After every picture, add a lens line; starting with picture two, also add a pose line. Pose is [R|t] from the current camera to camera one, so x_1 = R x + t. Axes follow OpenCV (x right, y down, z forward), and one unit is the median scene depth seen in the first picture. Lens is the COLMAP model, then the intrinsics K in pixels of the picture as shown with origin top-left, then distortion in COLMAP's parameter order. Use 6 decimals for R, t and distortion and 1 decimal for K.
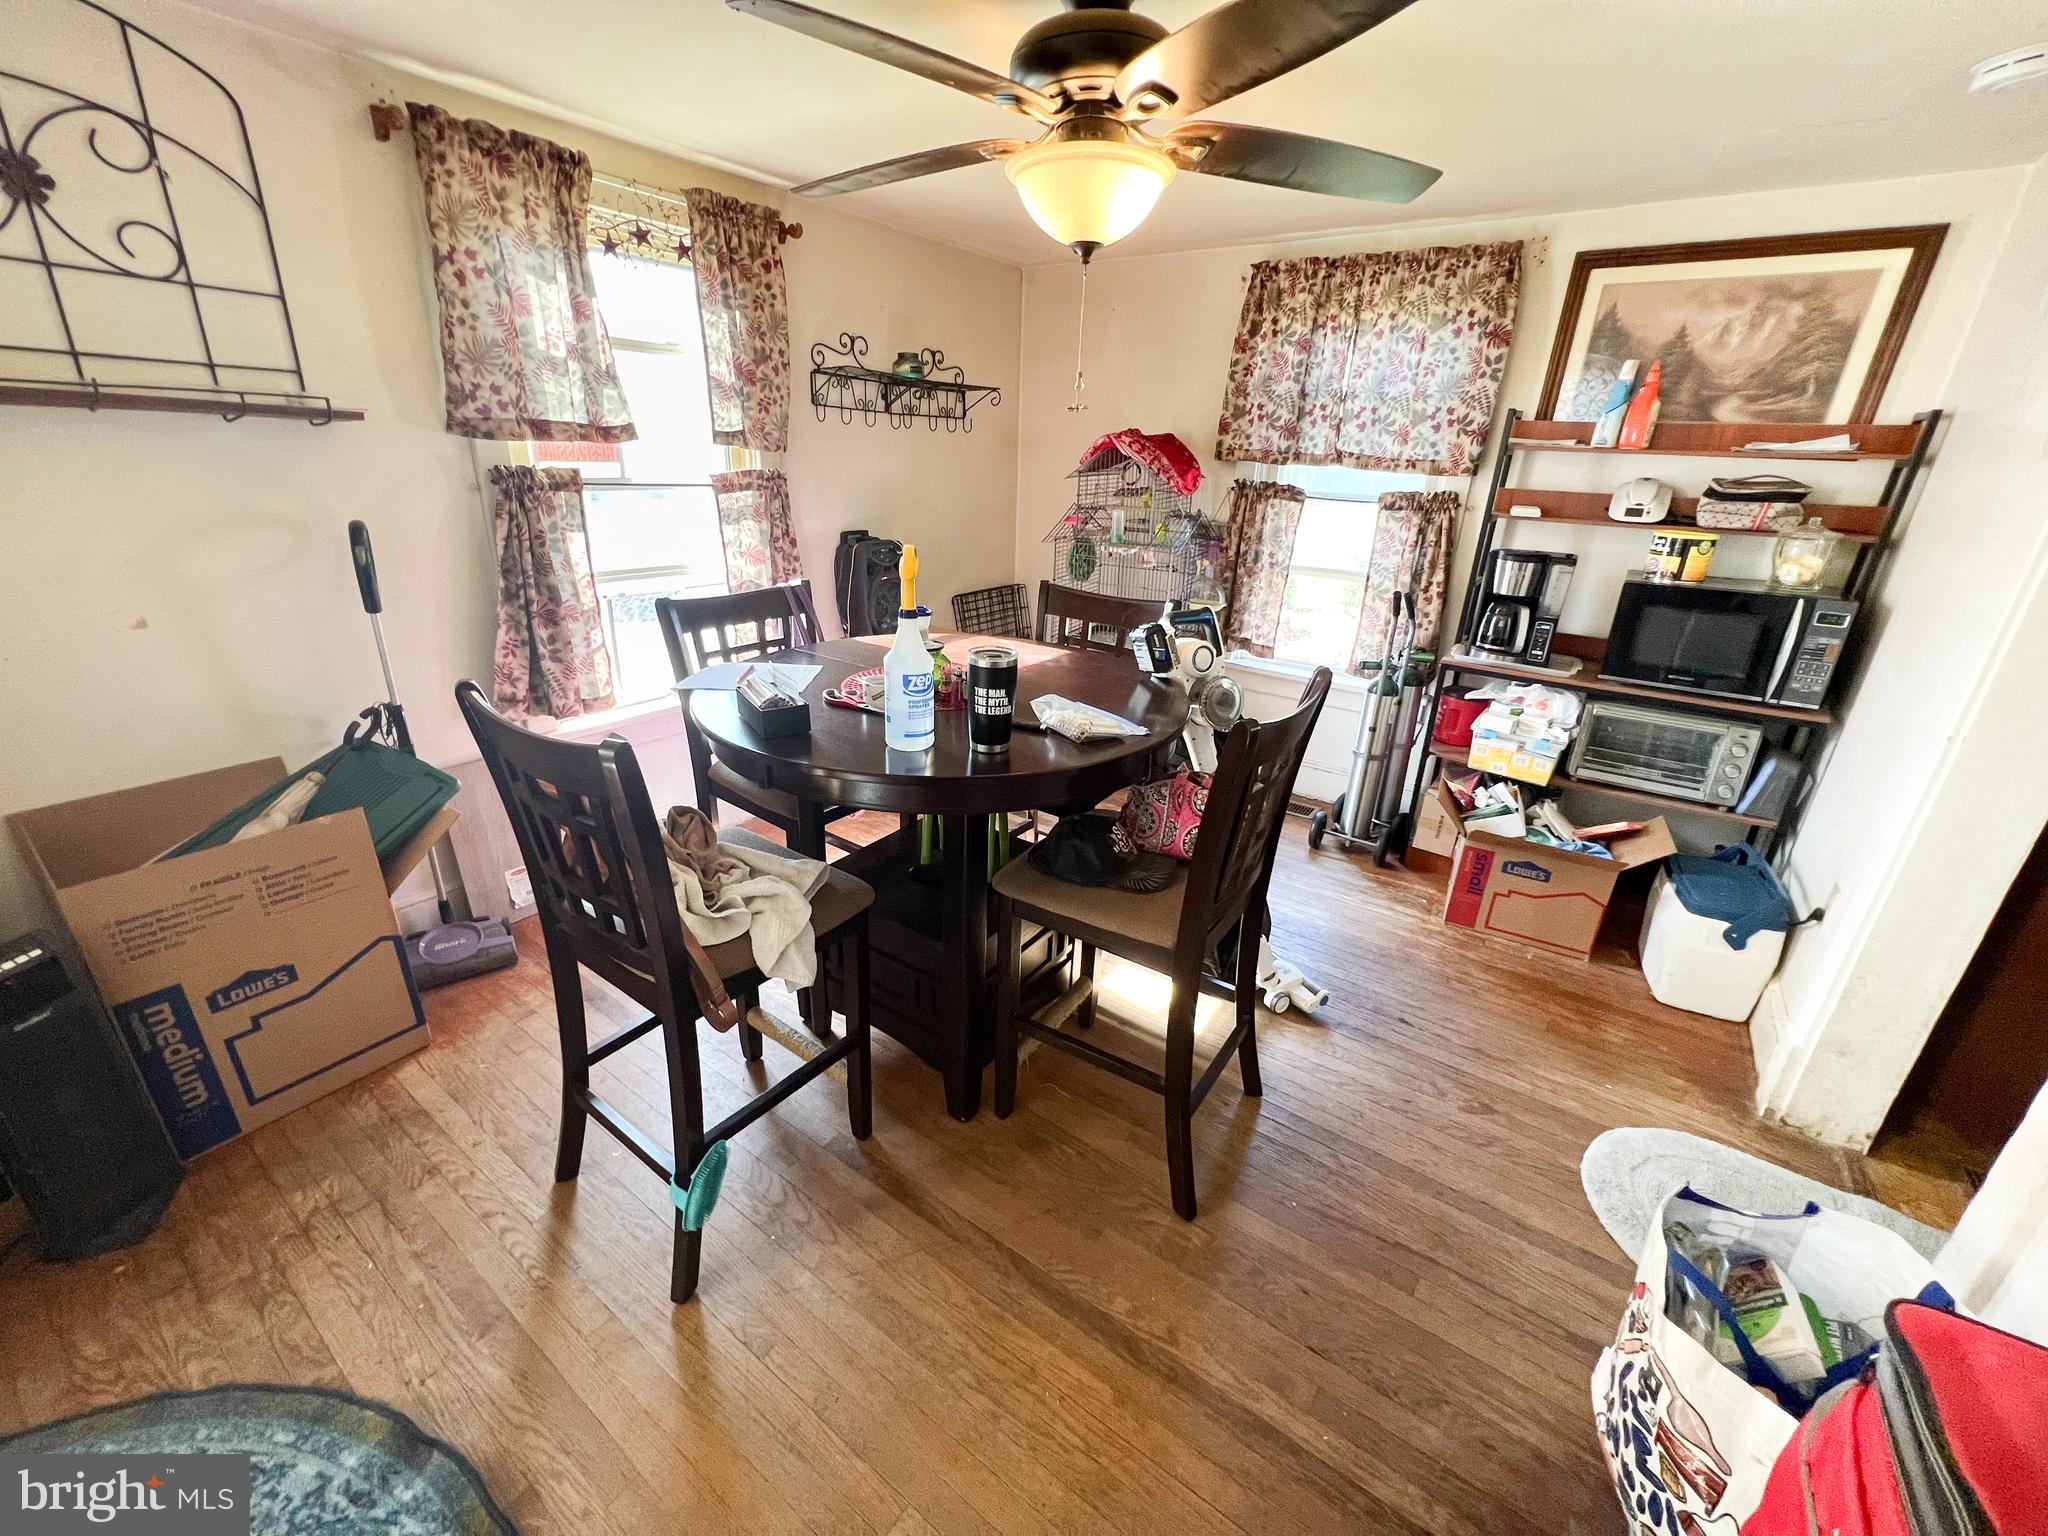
lens RADIAL K [[816.8, 0, 1023.2], [0, 816.8, 762.6], [0, 0, 1]] dist [-0.000727, 0.000066]
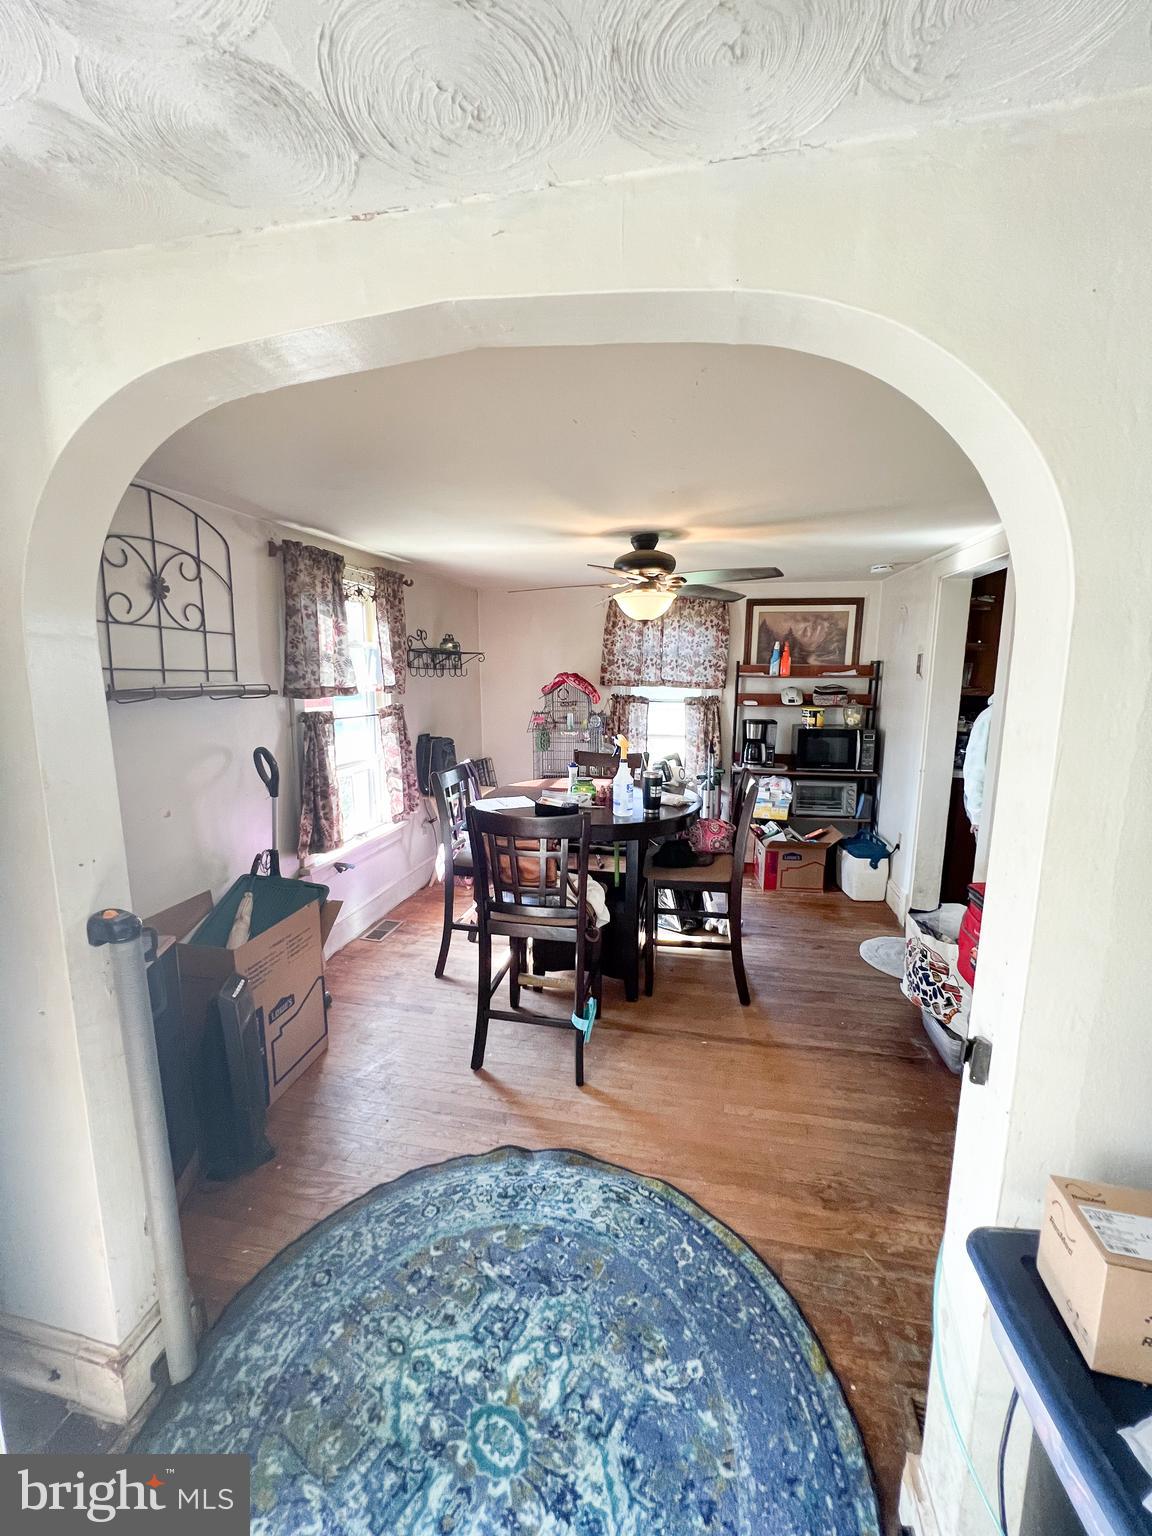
lens RADIAL K [[612.6, 0, 579.4], [0, 612.6, 764.6], [0, 0, 1]] dist [-0.000727, 0.000066]
pose [[0.913897, -0.095855, 0.394468, -0.557778], [0.173919, 0.970478, -0.167109, 0.066920], [-0.366804, 0.221325, 0.903587, -0.359025]]
